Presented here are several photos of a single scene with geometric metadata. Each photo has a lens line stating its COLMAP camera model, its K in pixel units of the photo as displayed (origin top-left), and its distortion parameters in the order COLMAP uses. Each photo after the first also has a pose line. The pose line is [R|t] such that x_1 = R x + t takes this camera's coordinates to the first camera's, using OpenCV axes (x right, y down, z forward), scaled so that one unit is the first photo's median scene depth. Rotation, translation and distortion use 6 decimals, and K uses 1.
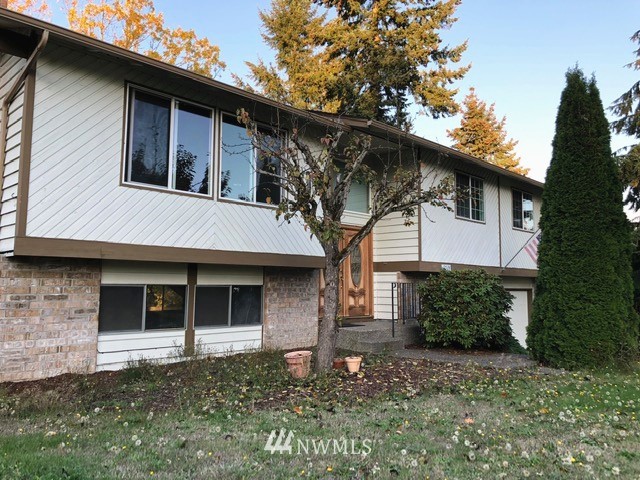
lens RADIAL K [[514.0, 0, 320.0], [0, 514.0, 240.0], [0, 0, 1]] dist [0.056757, 0.000419]
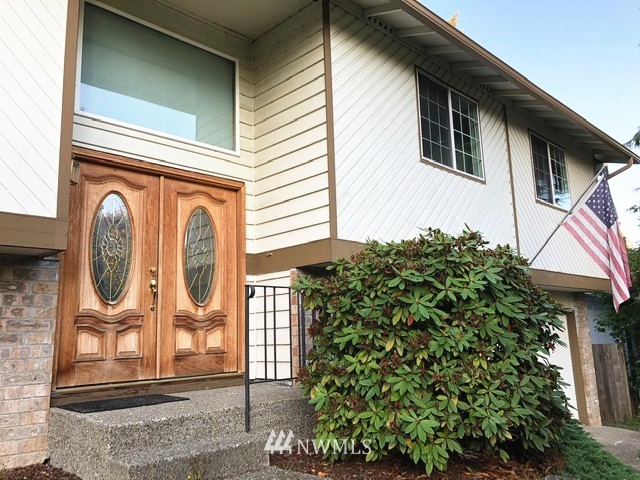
lens RADIAL K [[526.2, 0, 320.0], [0, 526.2, 240.0], [0, 0, 1]] dist [0.040843, -0.000471]
pose [[0.999063, -0.040827, -0.014345, 0.186677], [0.039412, 0.995345, -0.087953, 0.078930], [0.017870, 0.087305, 0.996021, 0.553524]]
